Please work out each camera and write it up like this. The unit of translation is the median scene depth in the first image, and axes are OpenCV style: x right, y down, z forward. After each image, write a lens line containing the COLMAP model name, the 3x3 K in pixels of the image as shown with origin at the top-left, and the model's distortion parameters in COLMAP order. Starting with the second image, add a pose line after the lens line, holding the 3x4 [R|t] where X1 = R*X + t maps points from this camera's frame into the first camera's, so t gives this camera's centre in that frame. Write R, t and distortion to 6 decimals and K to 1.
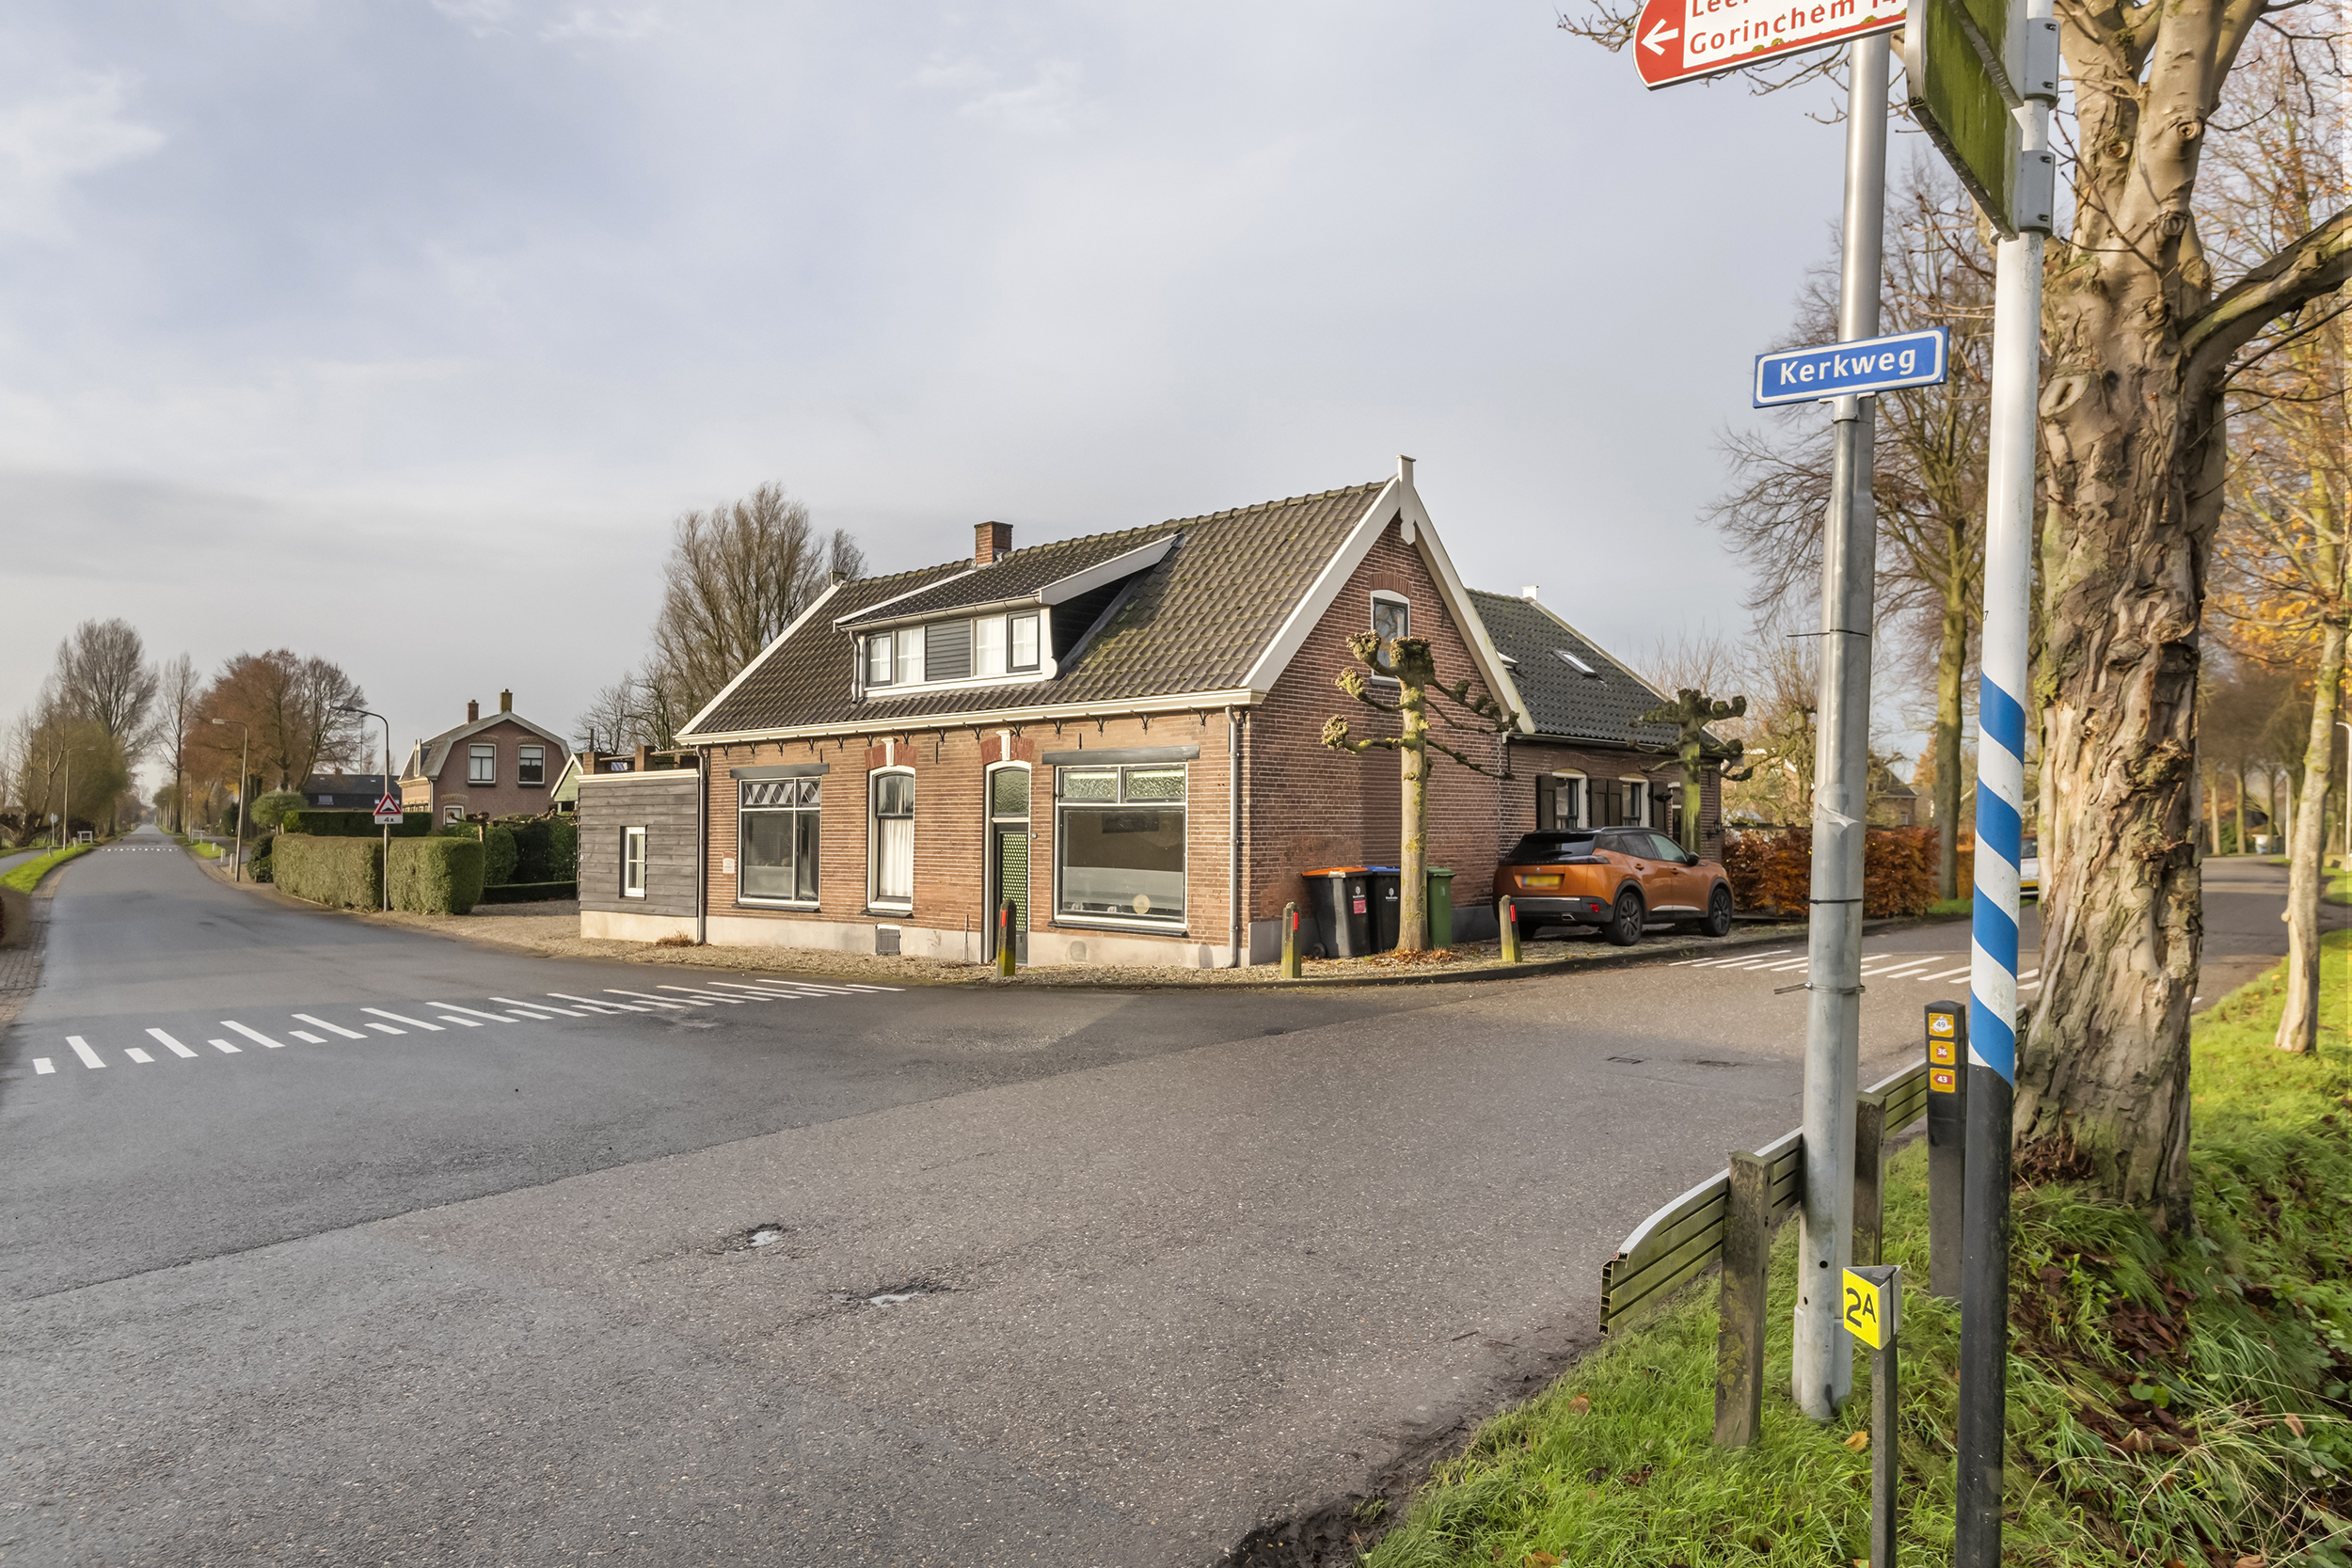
lens RADIAL K [[1416.0, 0, 1192.3], [0, 1416.0, 828.0], [0, 0, 1]] dist [0.010594, 0.001204]
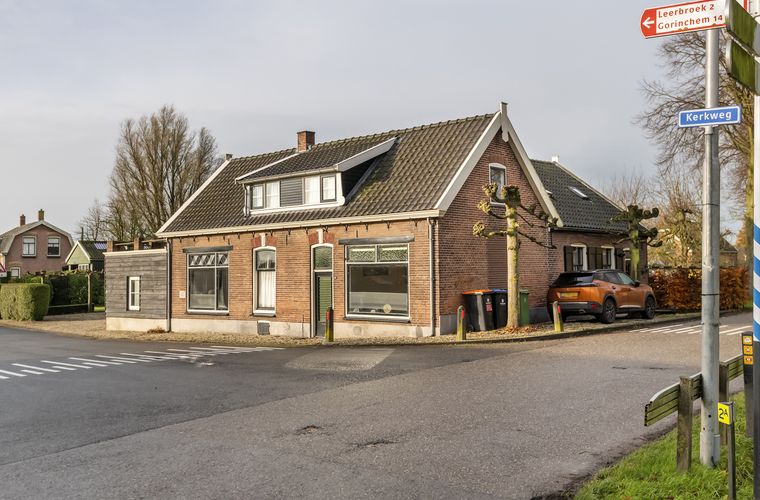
lens RADIAL K [[725.8, 0, 384.4], [0, 725.8, 252.8], [0, 0, 1]] dist [-0.009676, 0.000000]
pose [[0.999738, -0.015121, 0.017181, -0.053079], [0.015588, 0.999504, -0.027375, -0.001092], [-0.016758, 0.027635, 0.999478, -0.106132]]
